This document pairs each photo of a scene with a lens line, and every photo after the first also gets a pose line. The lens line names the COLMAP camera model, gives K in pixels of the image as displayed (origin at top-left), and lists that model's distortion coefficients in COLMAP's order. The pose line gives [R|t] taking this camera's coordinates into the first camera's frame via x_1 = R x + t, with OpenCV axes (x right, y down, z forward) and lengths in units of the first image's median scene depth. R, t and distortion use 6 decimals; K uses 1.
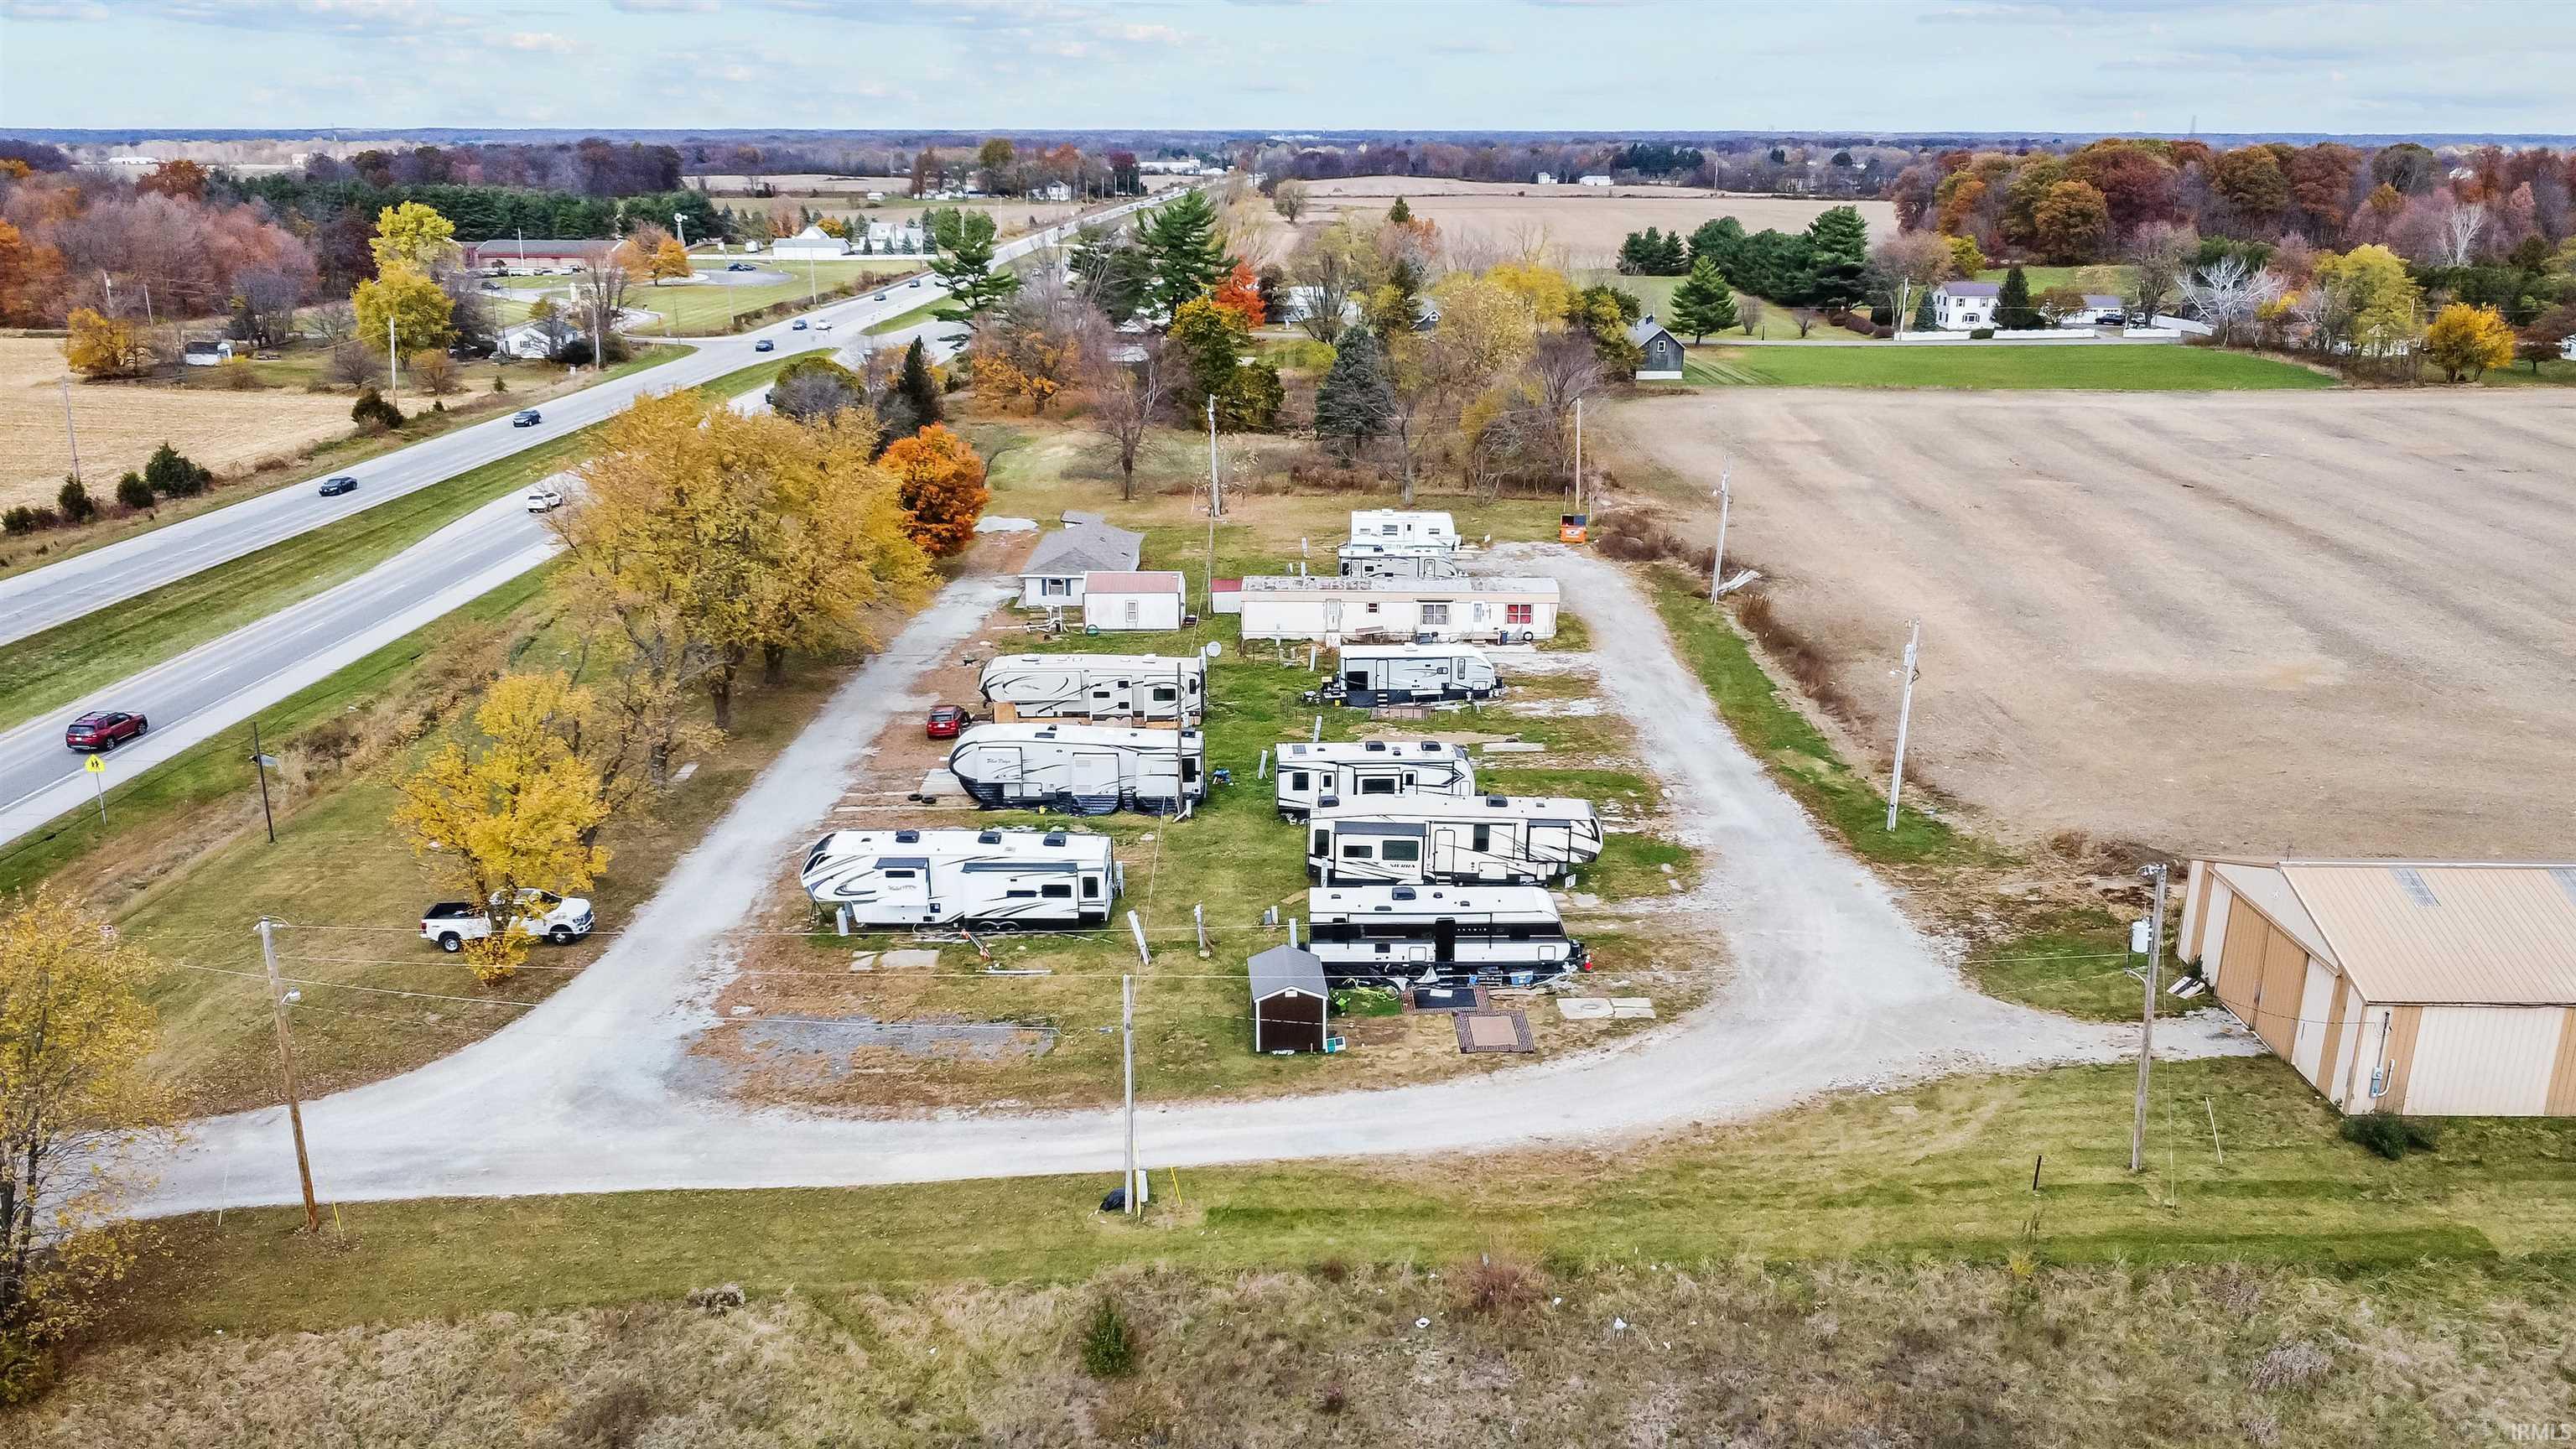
lens RADIAL K [[1947.9, 0, 1280.1], [0, 1947.9, 727.5], [0, 0, 1]] dist [0.004321, -0.008964]
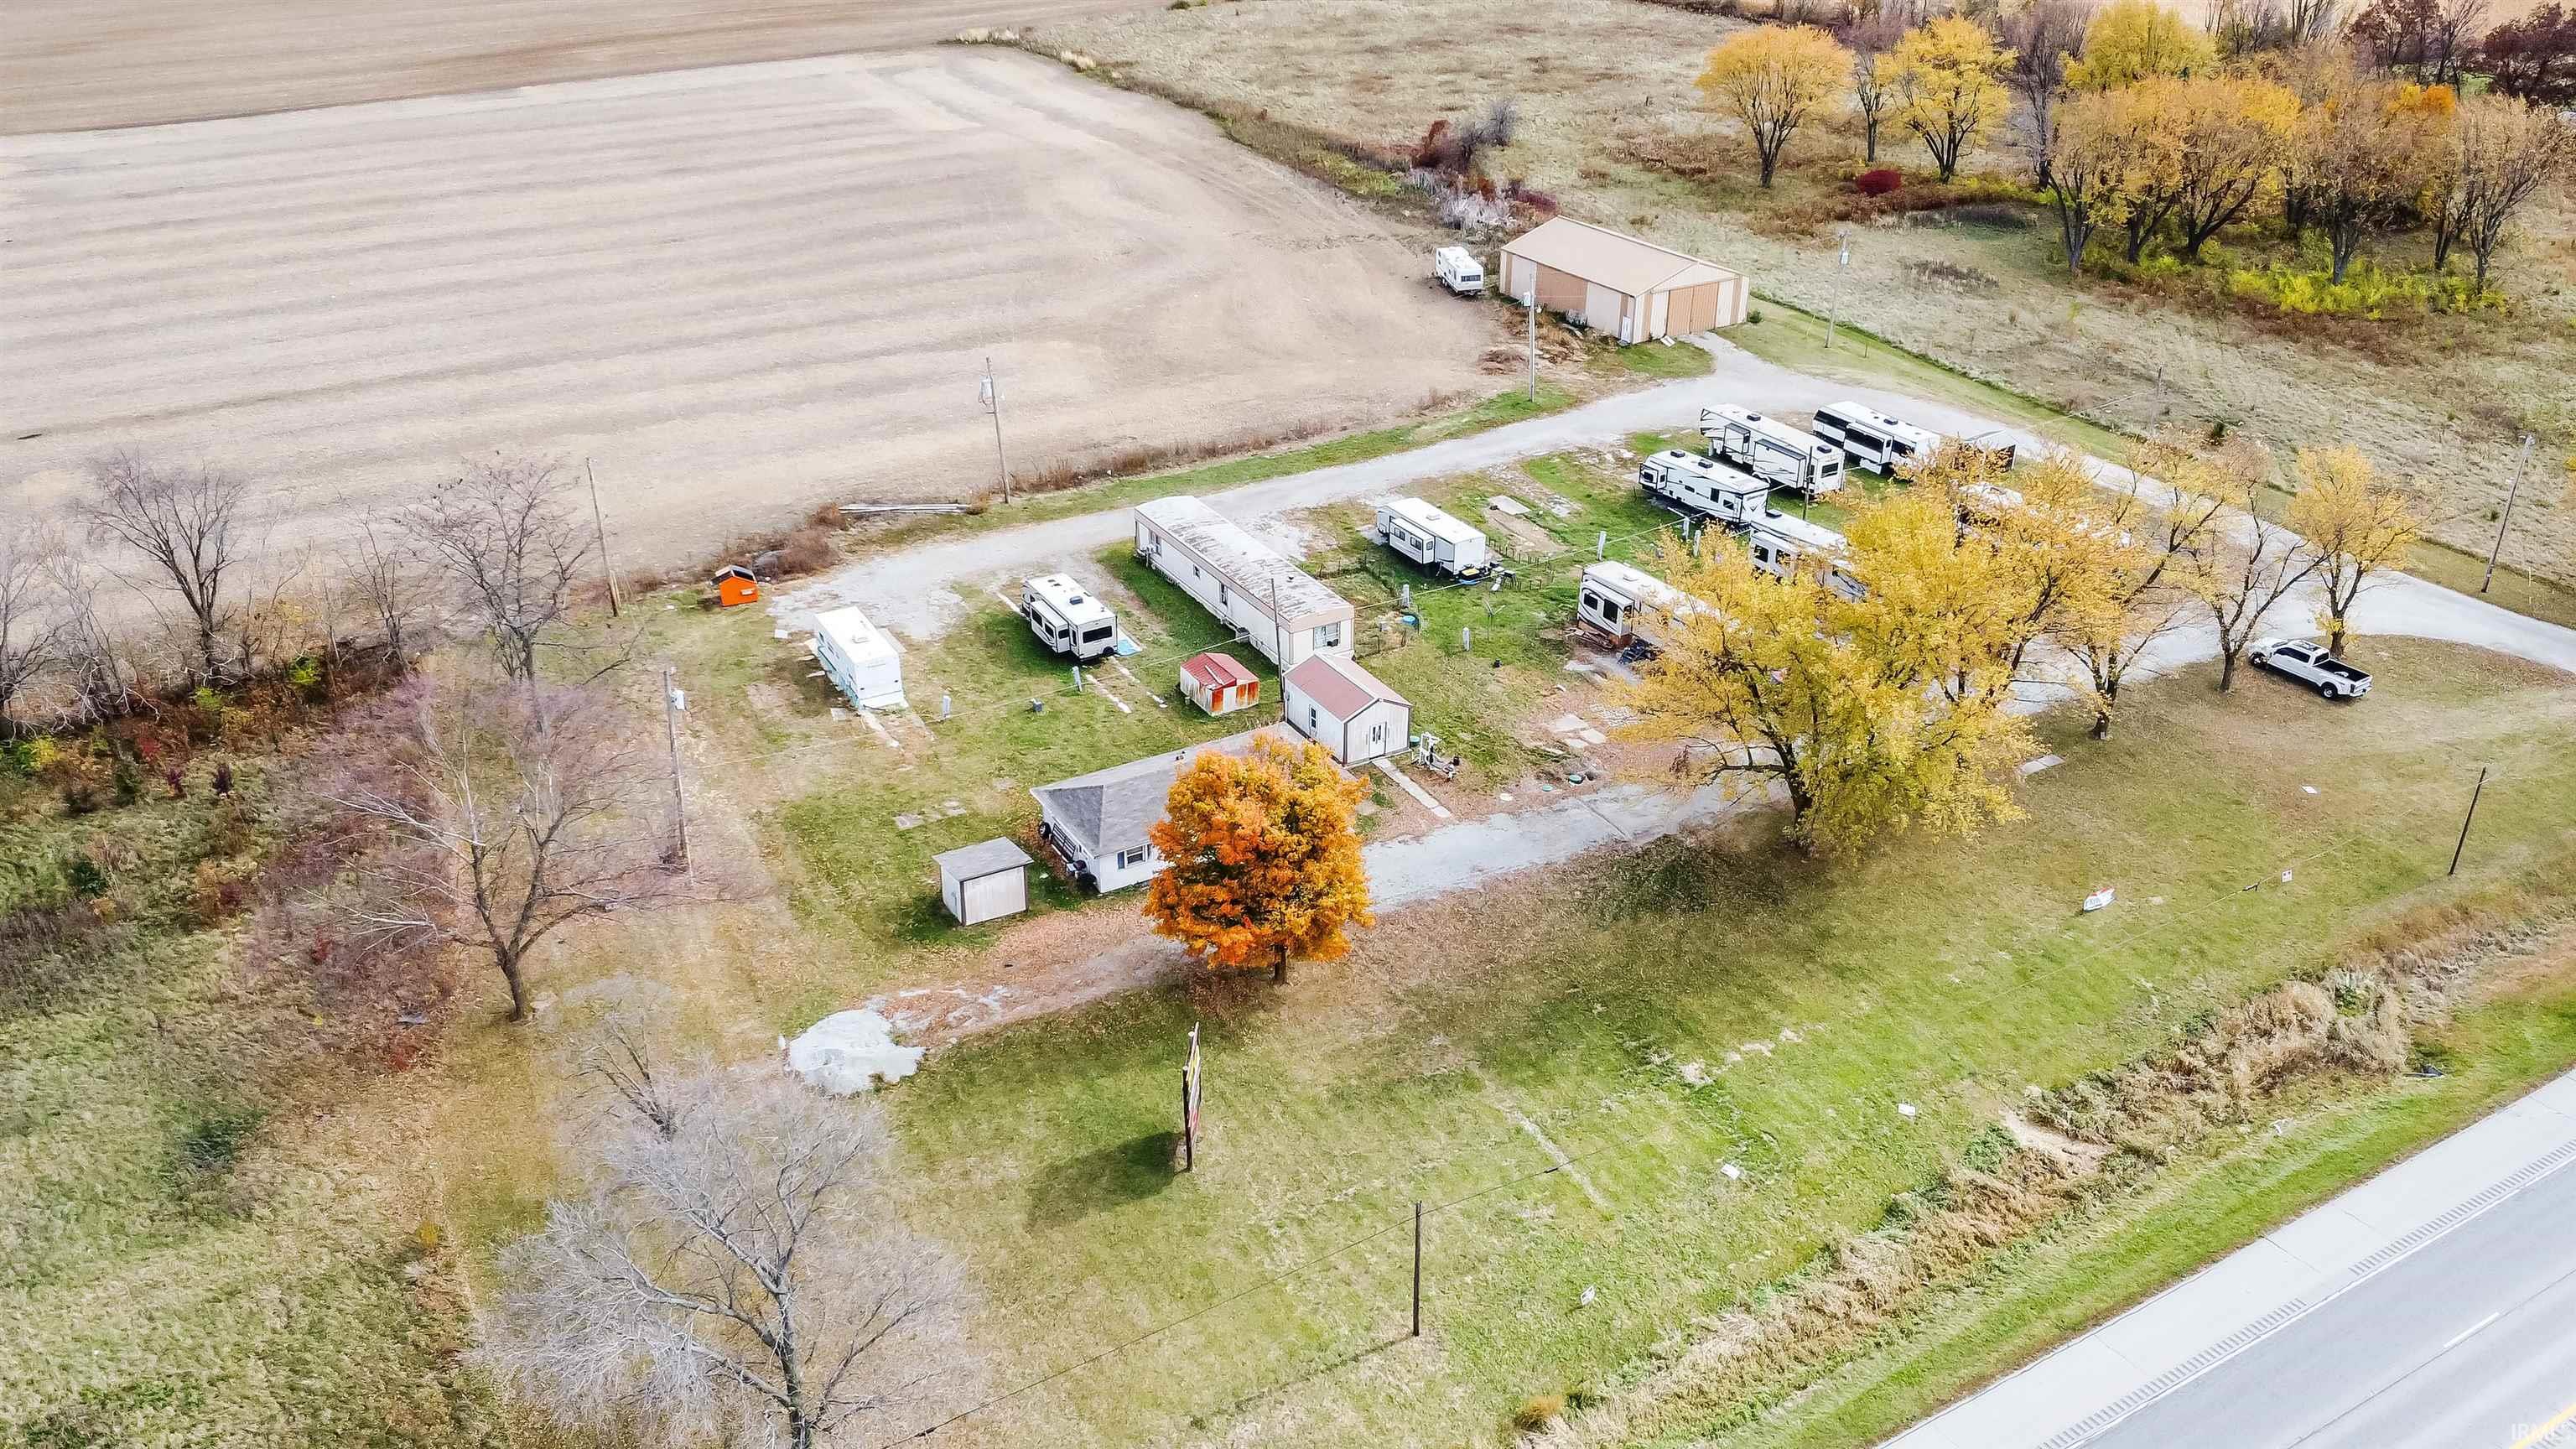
lens RADIAL K [[1947.9, 0, 1276.8], [0, 1947.9, 724.2], [0, 0, 1]] dist [0.004321, -0.008964]
pose [[-0.518493, -0.396581, 0.757554, -0.898799], [0.253227, 0.774988, 0.579024, -0.712320], [-0.816726, 0.492054, -0.301401, 1.694563]]
